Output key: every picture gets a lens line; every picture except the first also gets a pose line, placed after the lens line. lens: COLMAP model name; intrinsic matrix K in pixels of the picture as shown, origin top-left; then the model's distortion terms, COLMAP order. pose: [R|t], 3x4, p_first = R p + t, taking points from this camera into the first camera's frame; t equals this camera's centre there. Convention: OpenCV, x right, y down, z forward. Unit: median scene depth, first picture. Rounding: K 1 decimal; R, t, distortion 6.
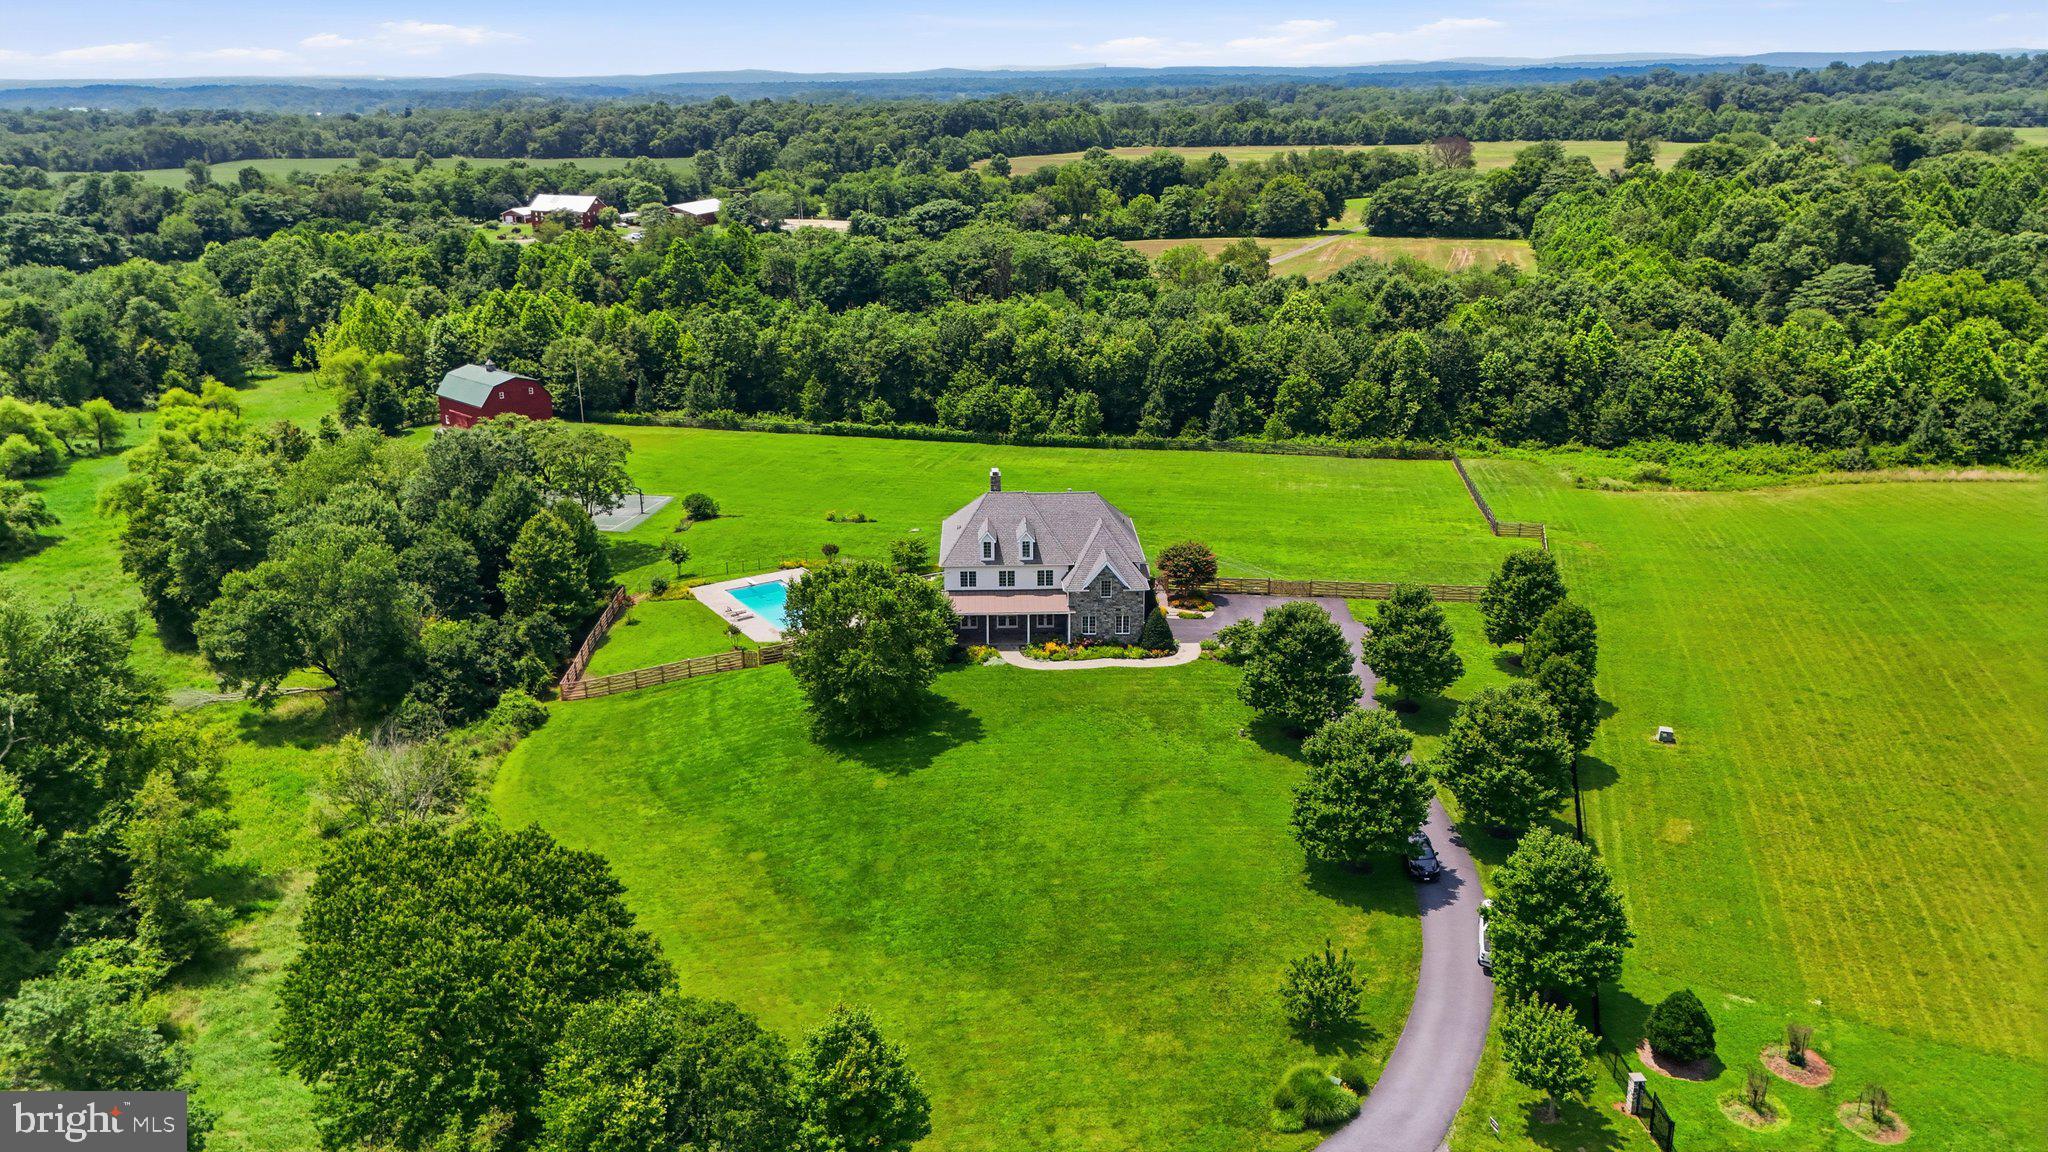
lens RADIAL K [[1485.6, 0, 1033.9], [0, 1485.6, 580.7], [0, 0, 1]] dist [0.066515, -0.065795]
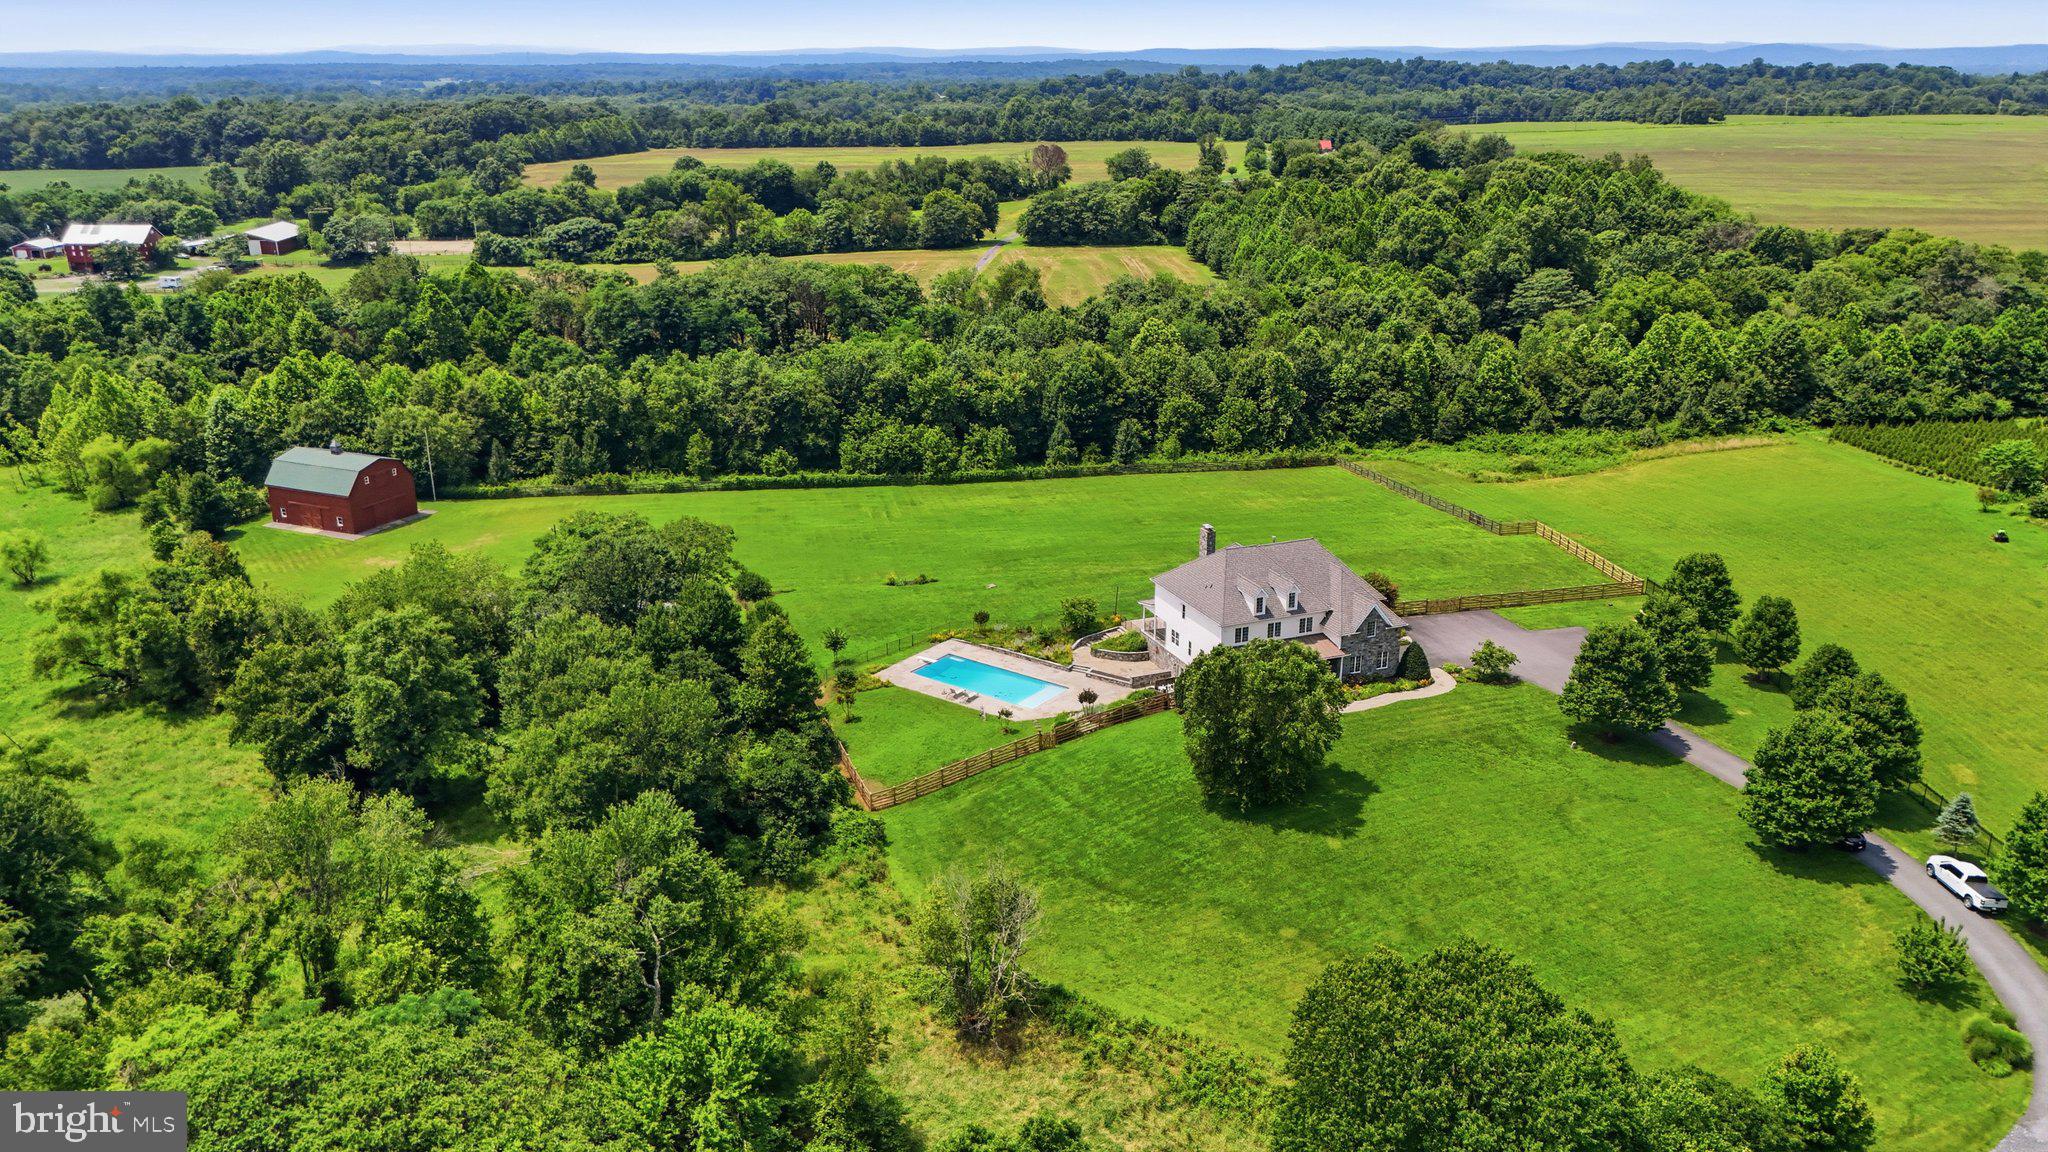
lens RADIAL K [[1485.6, 0, 1028.6], [0, 1485.6, 577.9], [0, 0, 1]] dist [0.066515, -0.065795]
pose [[0.936731, -0.109486, 0.332489, -0.286614], [0.107880, 0.993890, 0.023346, -0.044332], [-0.333013, 0.014000, 0.942818, 0.033427]]
